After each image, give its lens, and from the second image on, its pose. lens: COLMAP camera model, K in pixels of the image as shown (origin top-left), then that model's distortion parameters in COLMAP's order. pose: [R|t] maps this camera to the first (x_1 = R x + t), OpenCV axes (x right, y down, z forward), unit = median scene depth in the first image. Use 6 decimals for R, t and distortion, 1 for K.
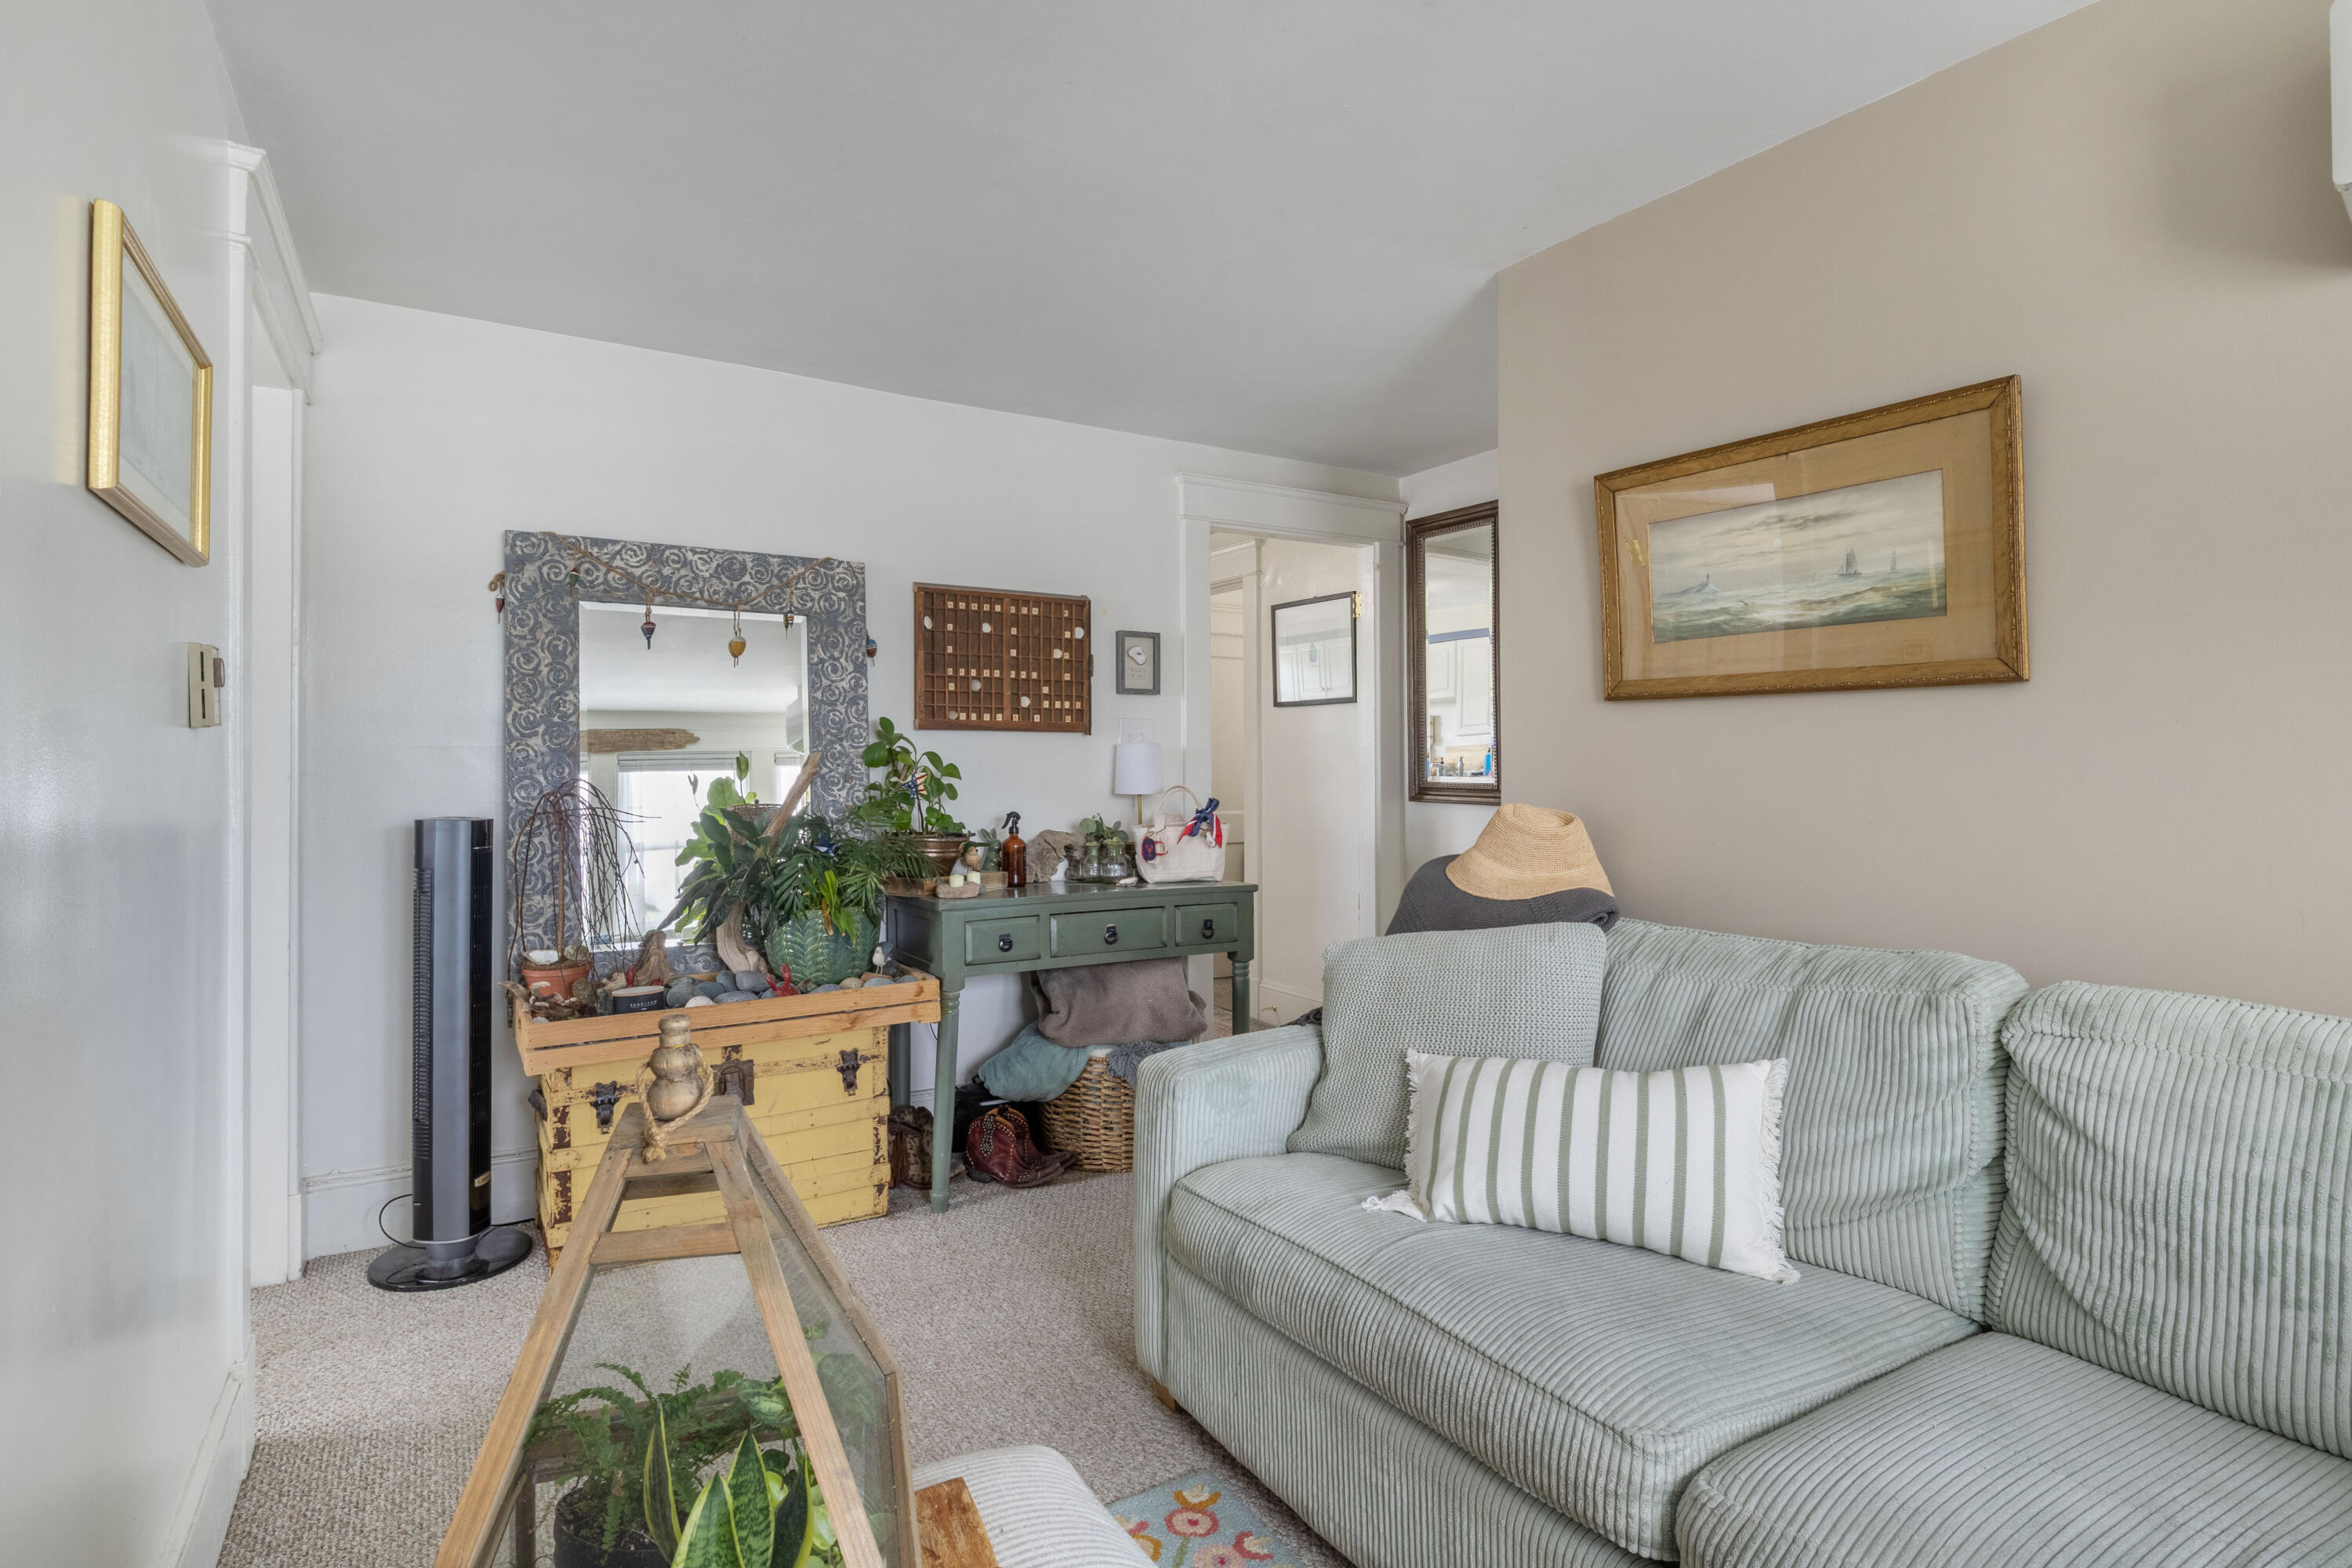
lens RADIAL K [[1160.9, 0, 1179.2], [0, 1160.9, 769.3], [0, 0, 1]] dist [-0.021114, -0.000779]
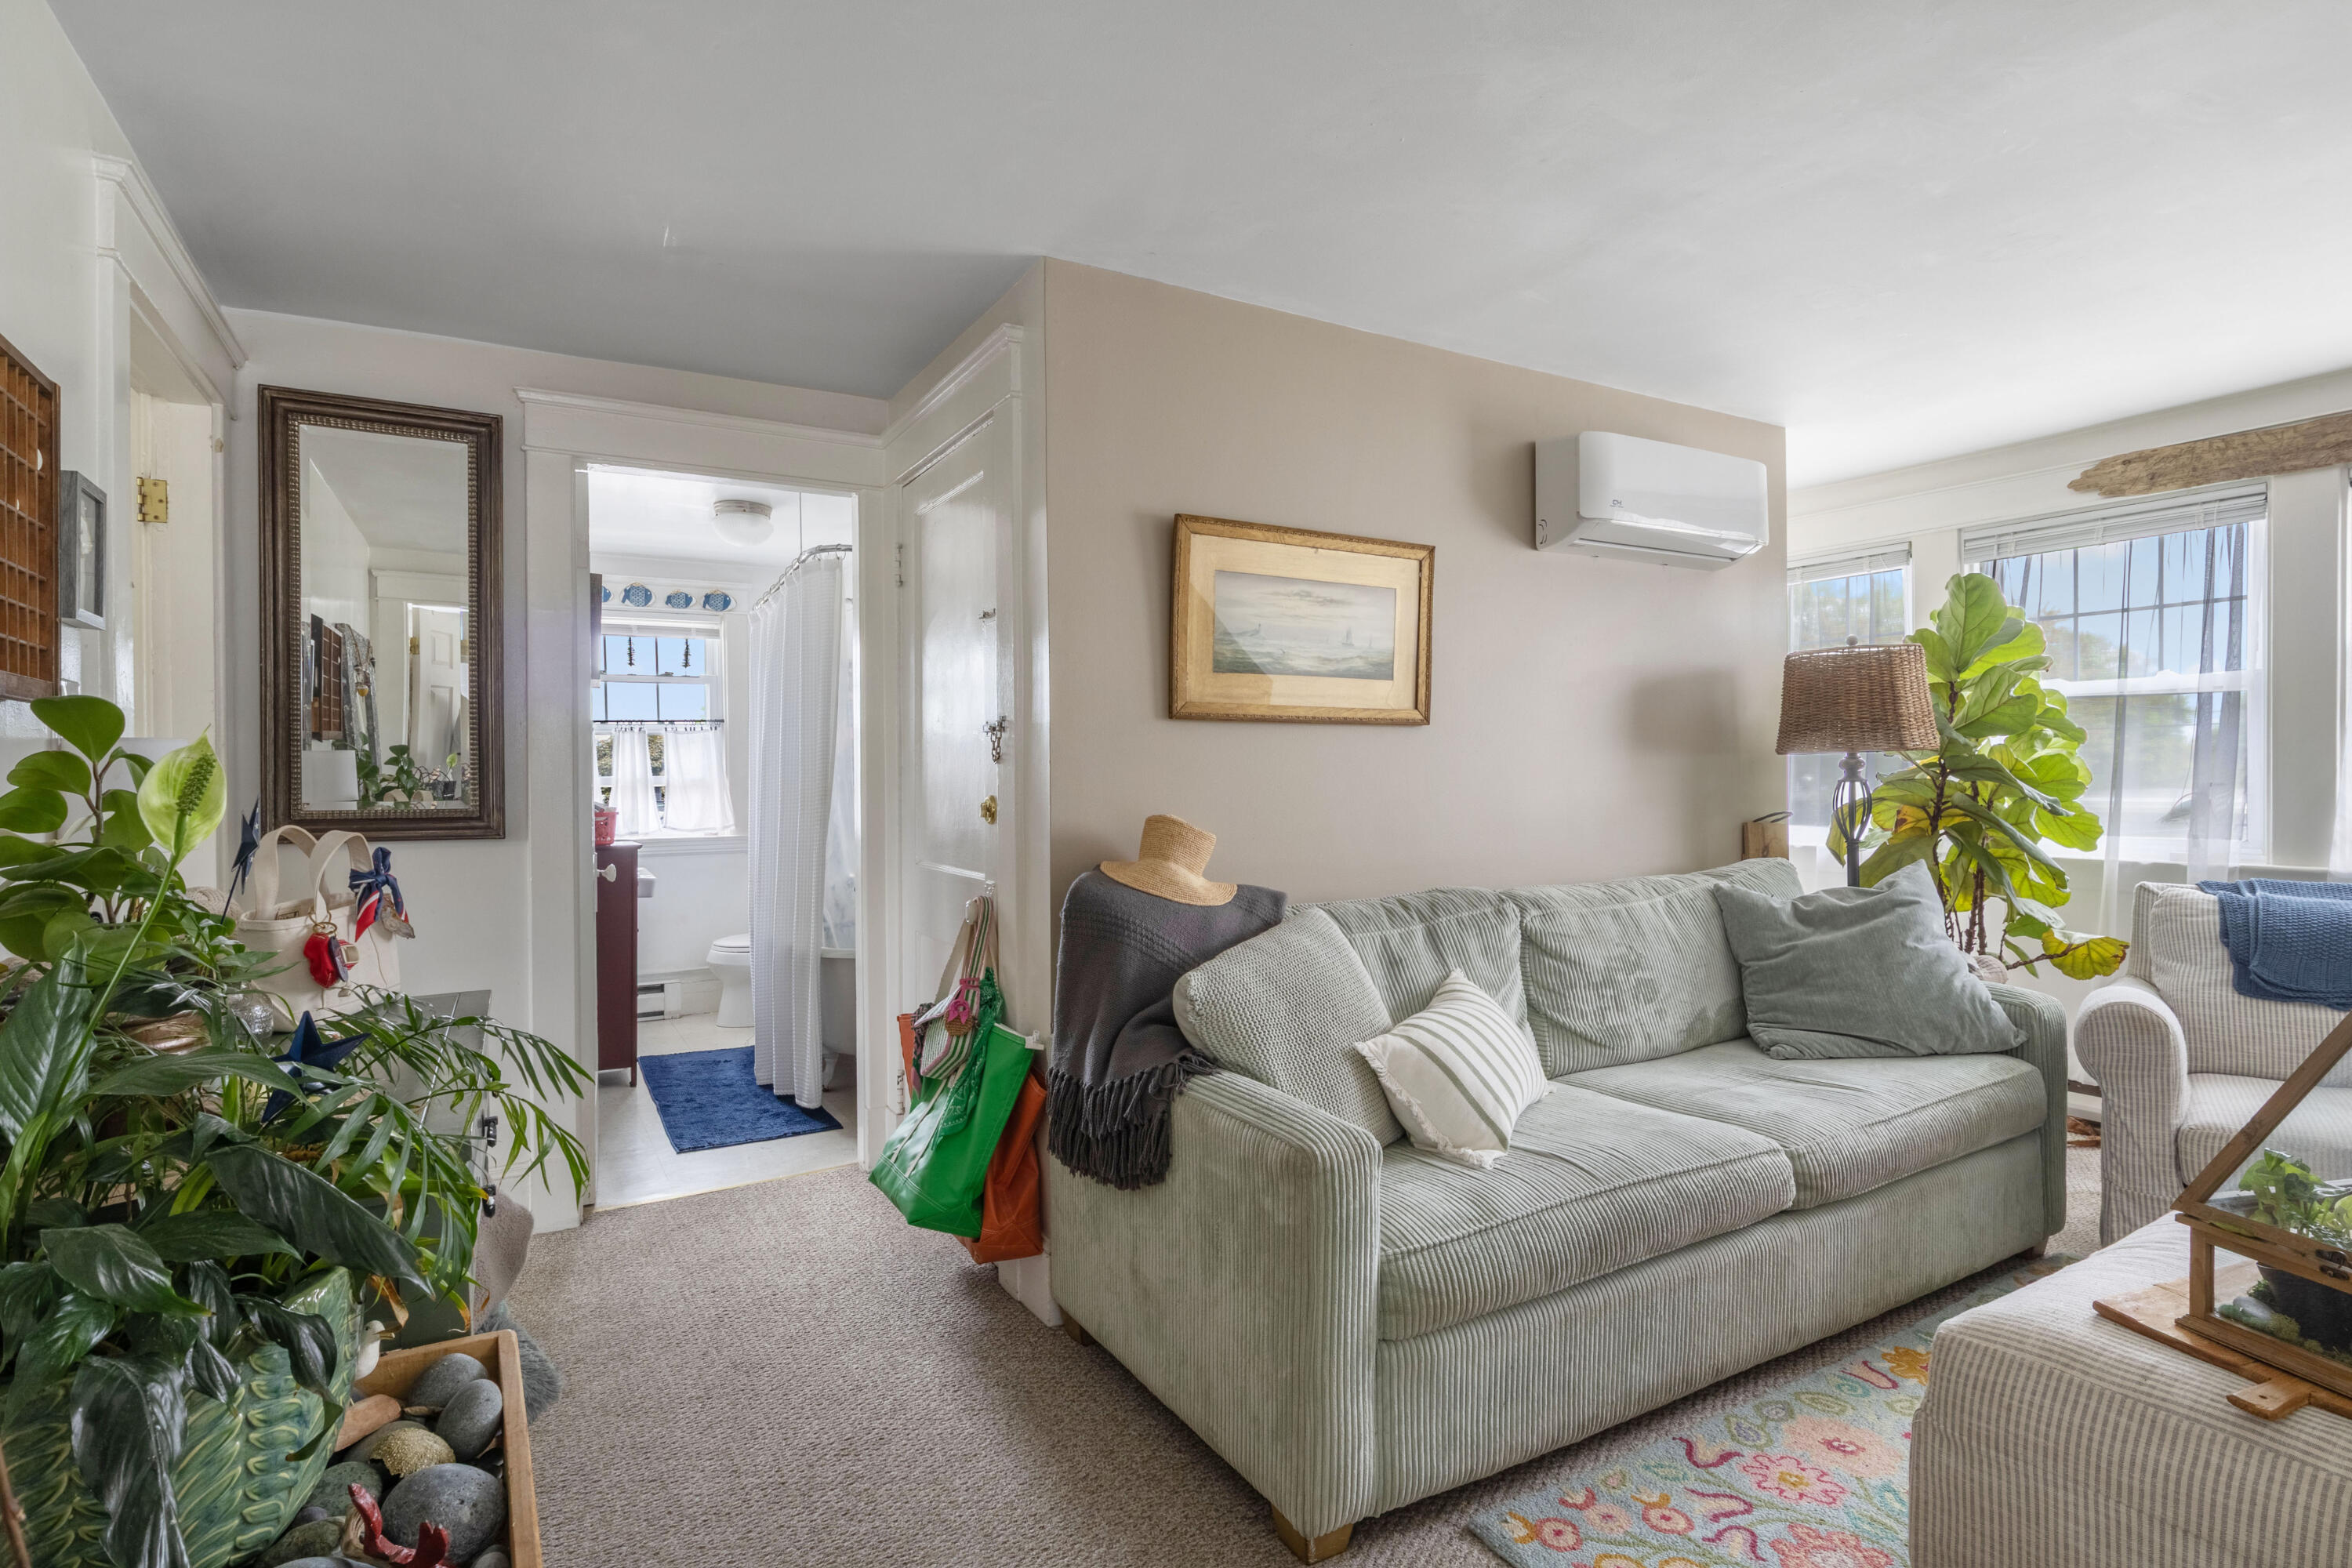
lens RADIAL K [[1184.5, 0, 1176.0], [0, 1184.5, 784.0], [0, 0, 1]] dist [-0.016589, 0.000434]
pose [[0.030519, -0.003602, 0.999528, -0.850501], [0.016723, 0.999855, 0.003092, -0.000526], [-0.999394, 0.016621, 0.030575, 1.084619]]
